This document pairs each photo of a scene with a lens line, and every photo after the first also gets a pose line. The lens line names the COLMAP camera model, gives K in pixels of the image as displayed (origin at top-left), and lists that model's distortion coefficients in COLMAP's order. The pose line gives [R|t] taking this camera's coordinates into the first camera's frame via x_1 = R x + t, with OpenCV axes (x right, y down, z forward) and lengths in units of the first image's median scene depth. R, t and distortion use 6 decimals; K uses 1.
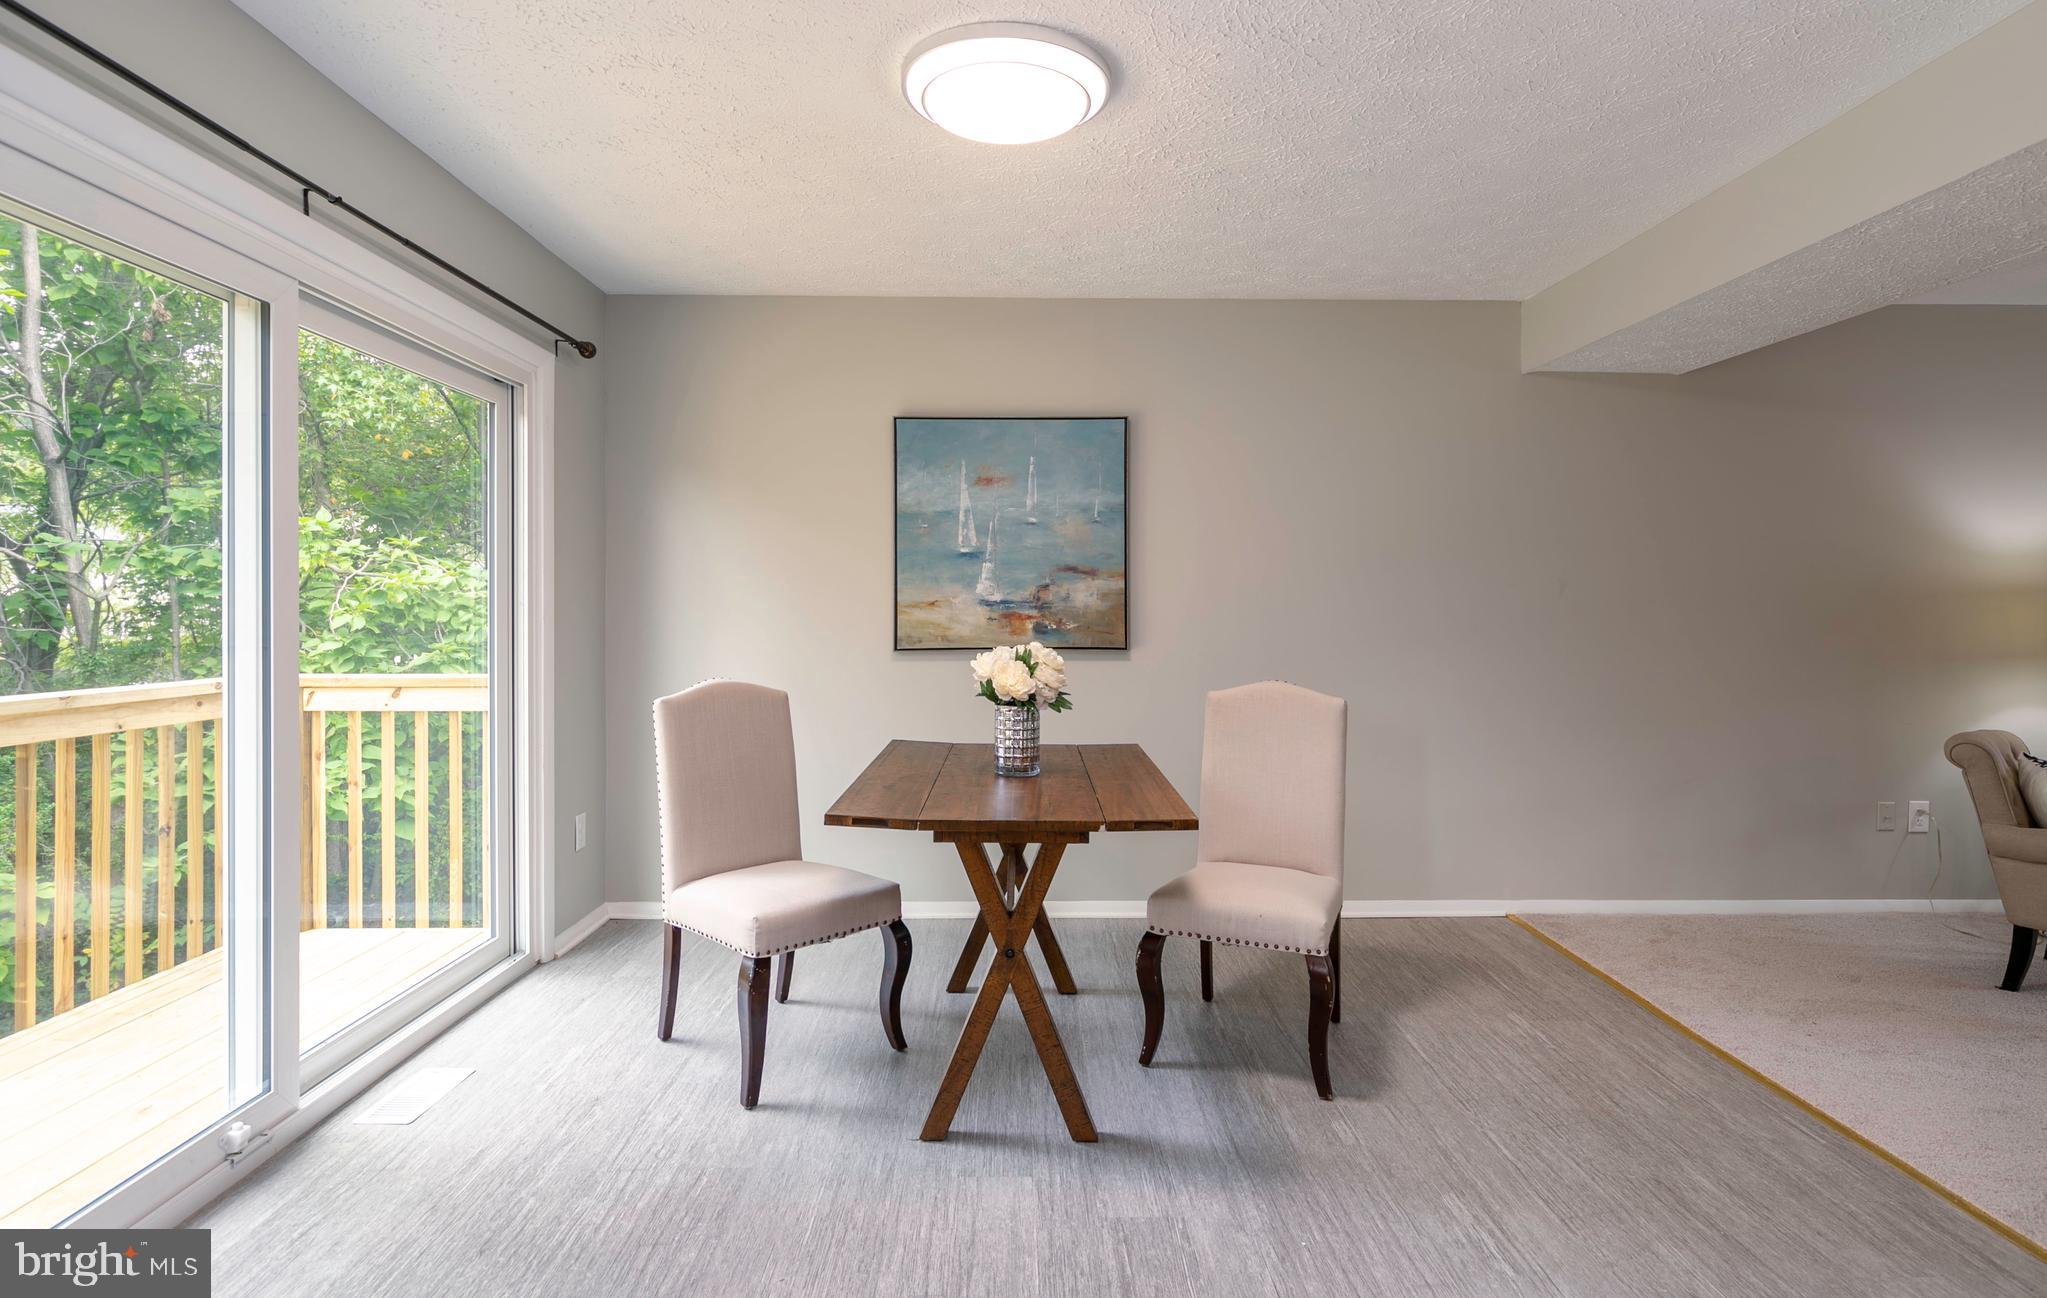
lens RADIAL K [[1059.5, 0, 1032.4], [0, 1059.5, 620.1], [0, 0, 1]] dist [0.003567, -0.000273]
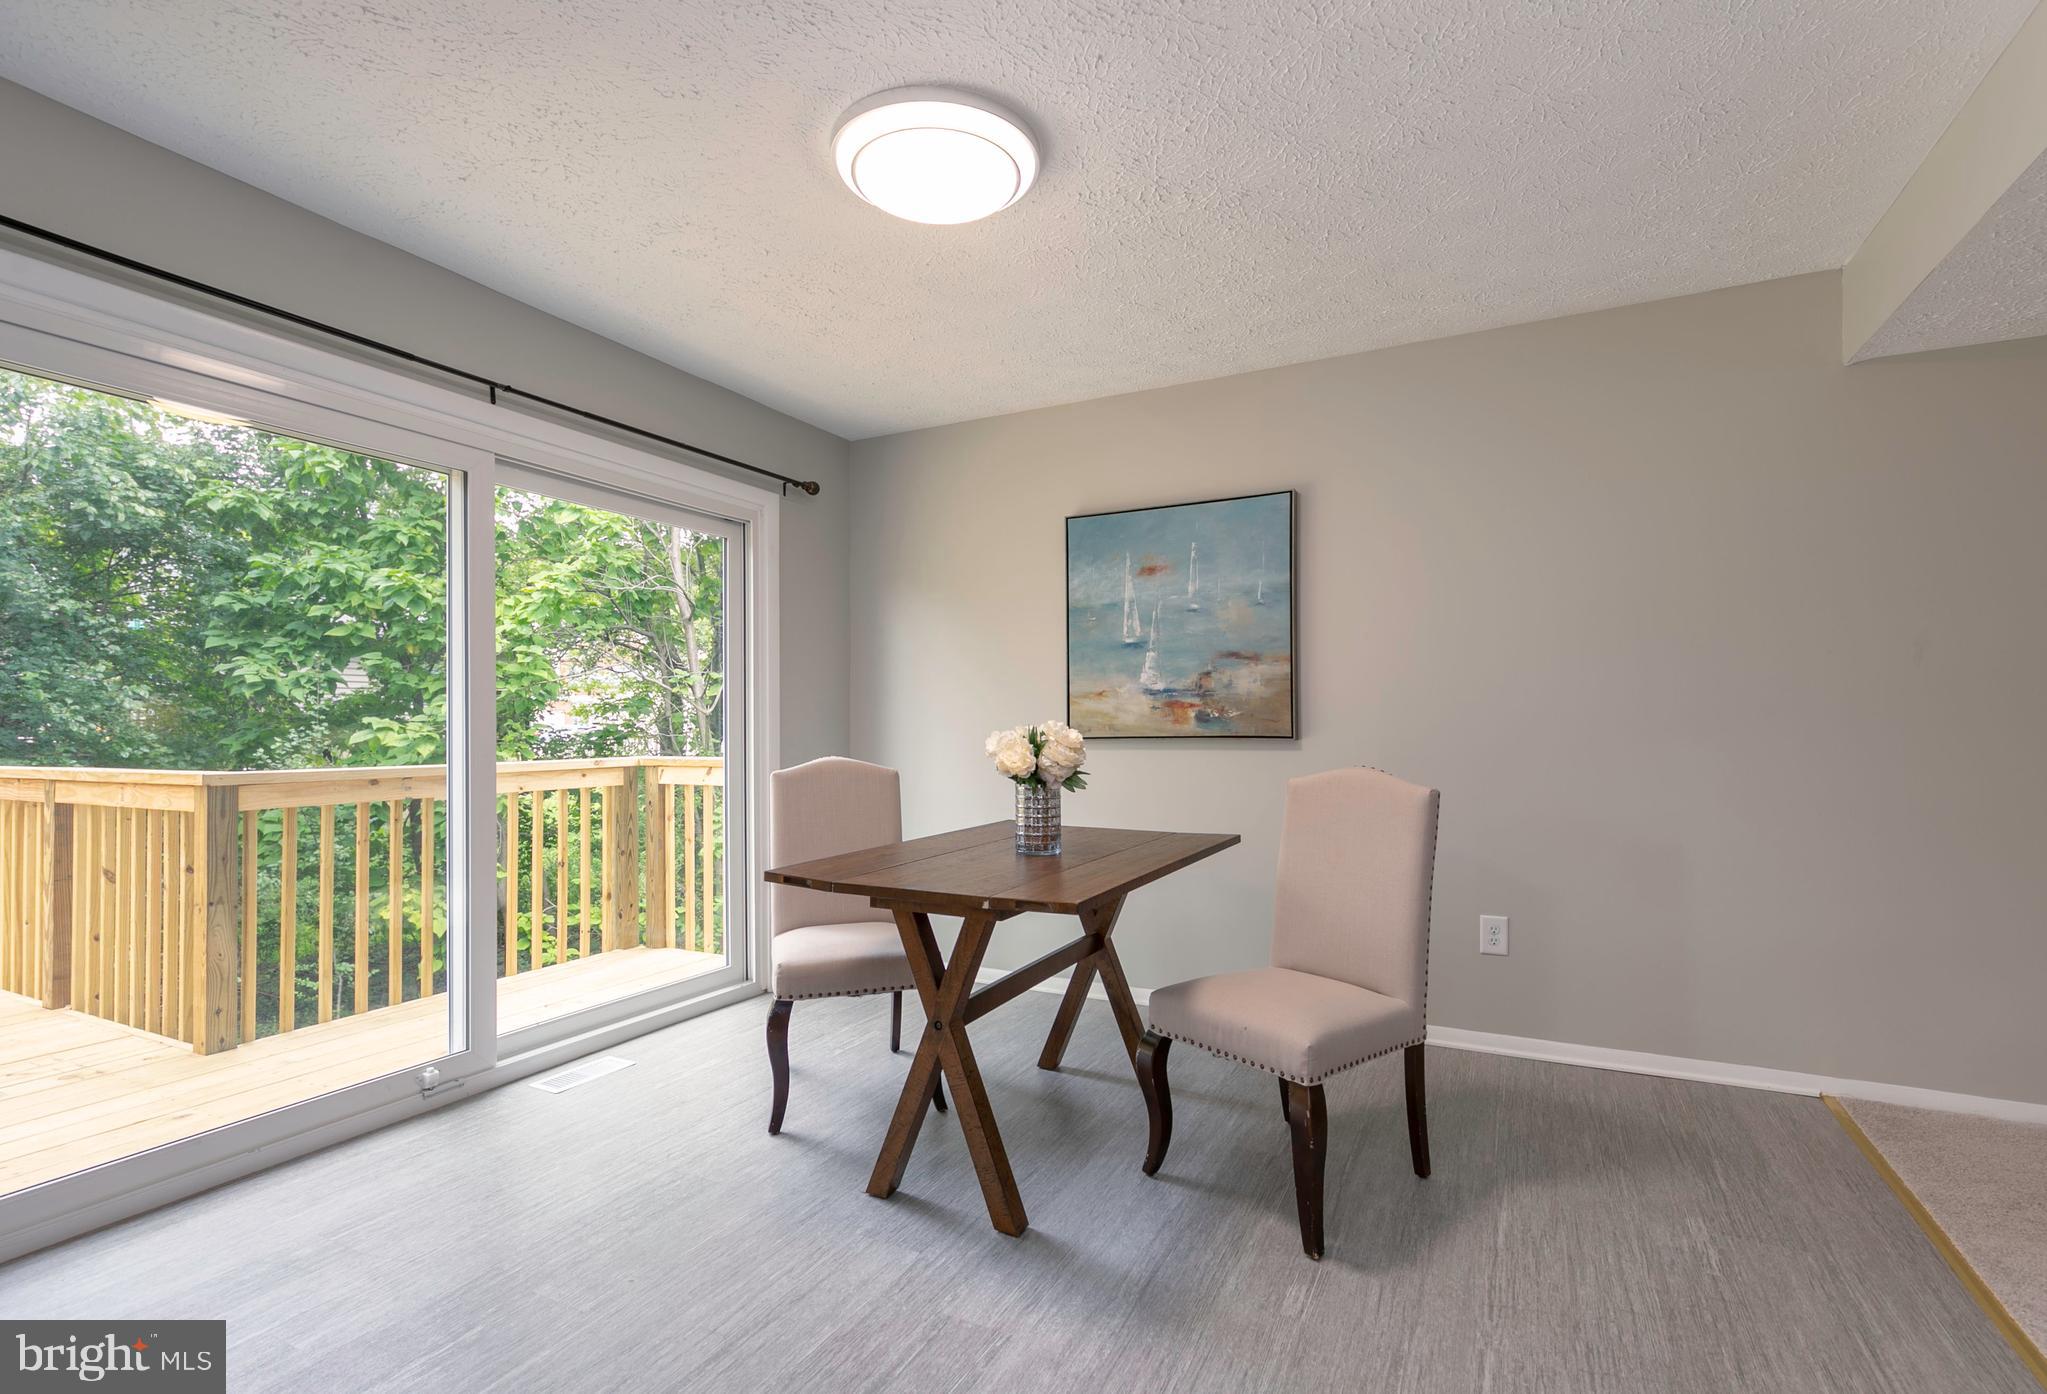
lens RADIAL K [[961.0, 0, 1021.2], [0, 961.0, 725.3], [0, 0, 1]] dist [0.007492, -0.000486]
pose [[0.880847, -0.007305, -0.473344, 0.280701], [0.002923, 0.999946, -0.009991, 0.024293], [0.473391, 0.007417, 0.880821, 0.139592]]
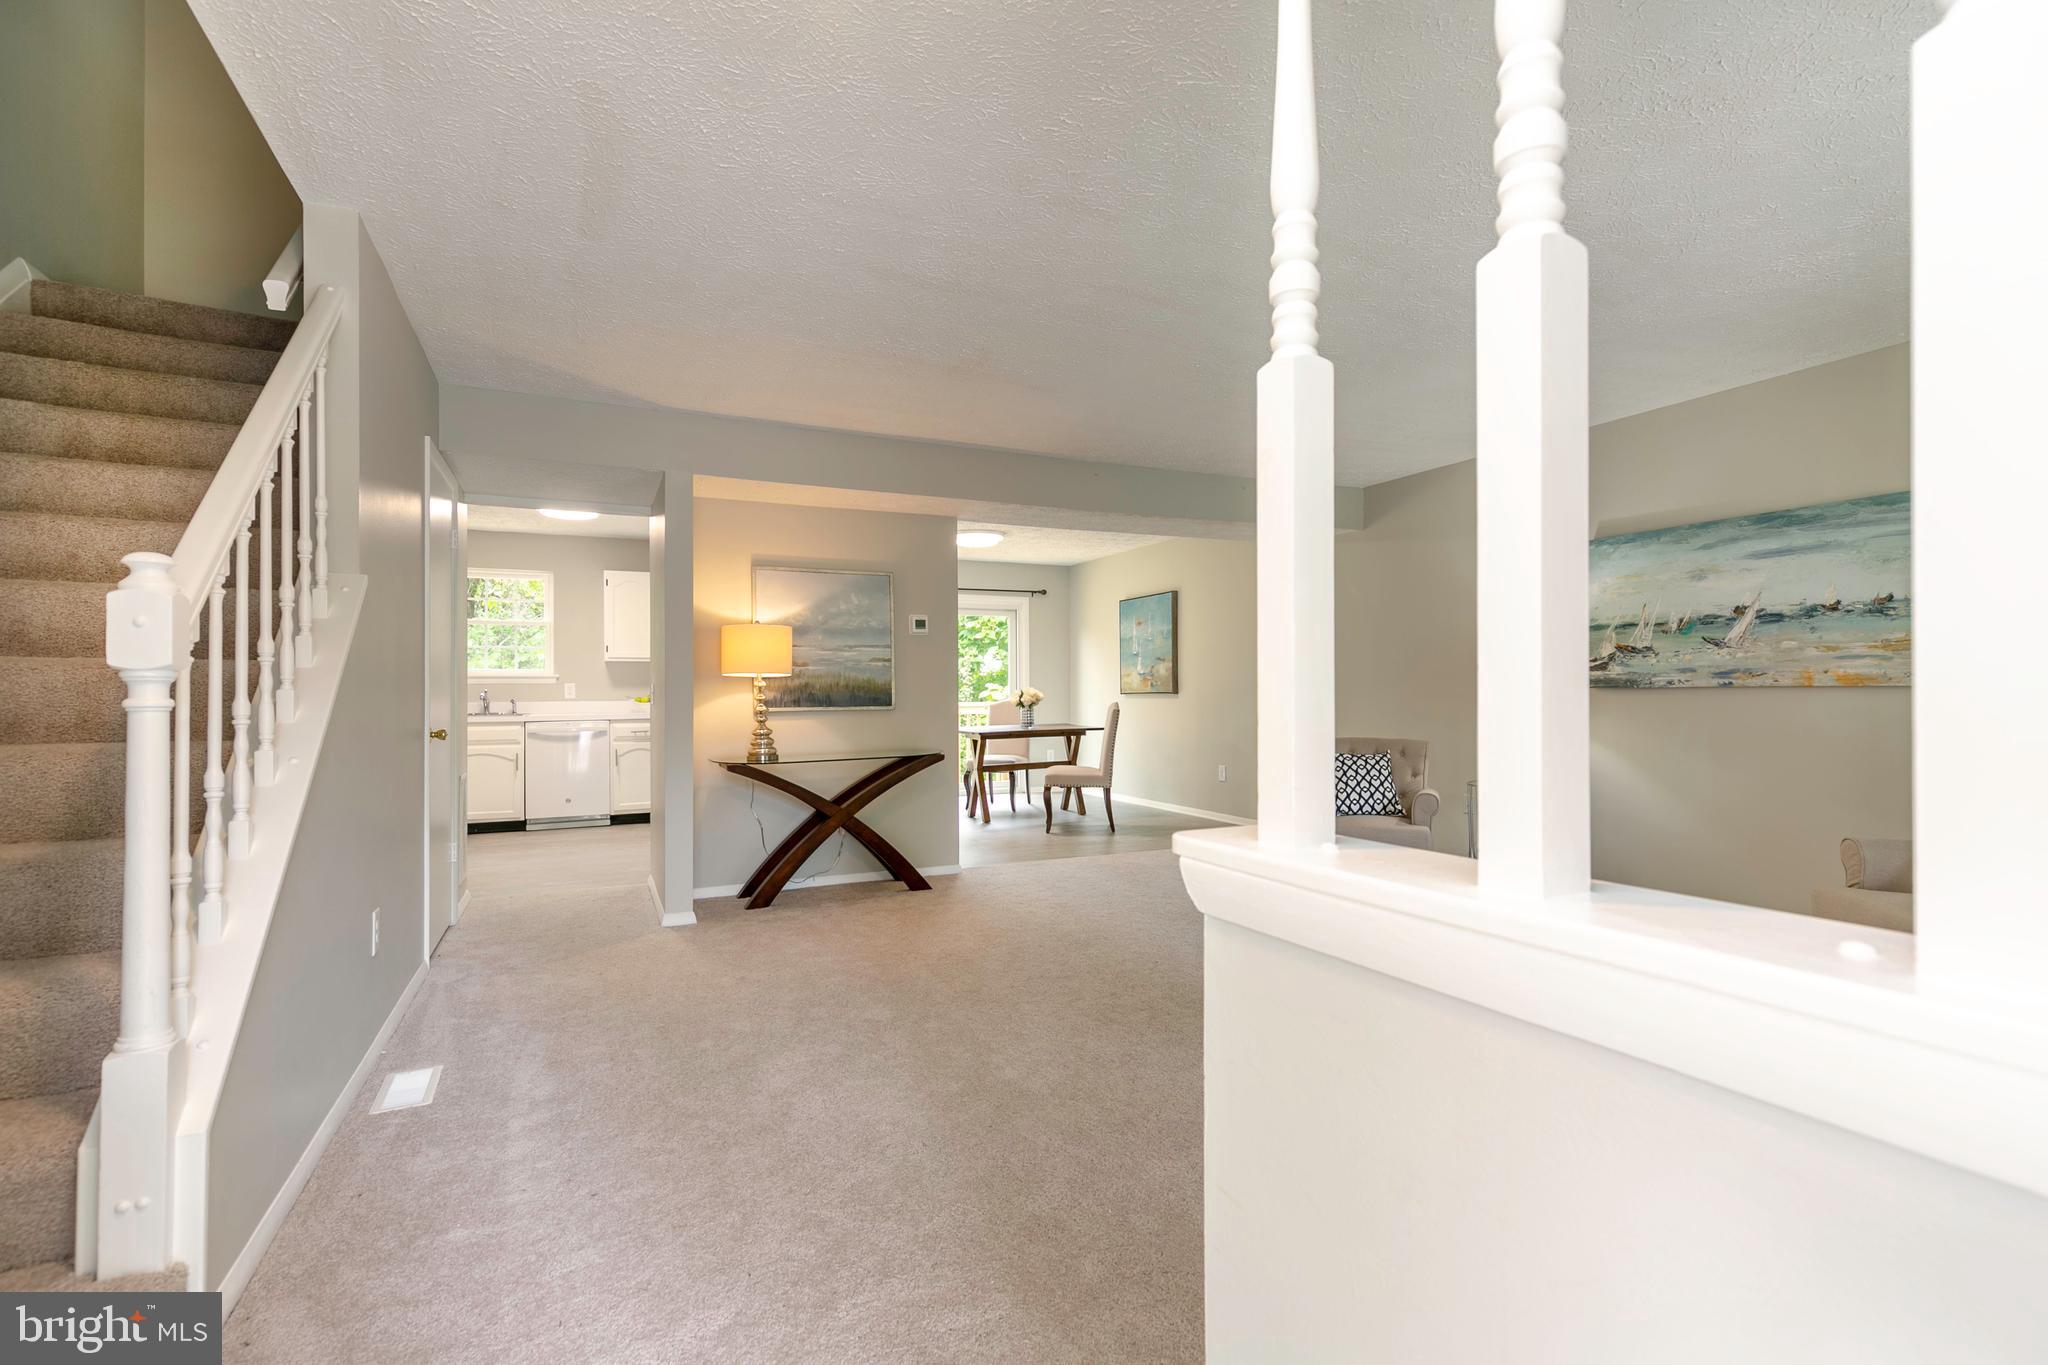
lens RADIAL K [[966.3, 0, 996.9], [0, 966.3, 692.3], [0, 0, 1]] dist [-0.002597, -0.000961]
pose [[0.377079, -0.004169, -0.926172, 1.877259], [0.000067, 0.999990, -0.004474, 0.035037], [0.926181, 0.001625, 0.377076, -0.132177]]
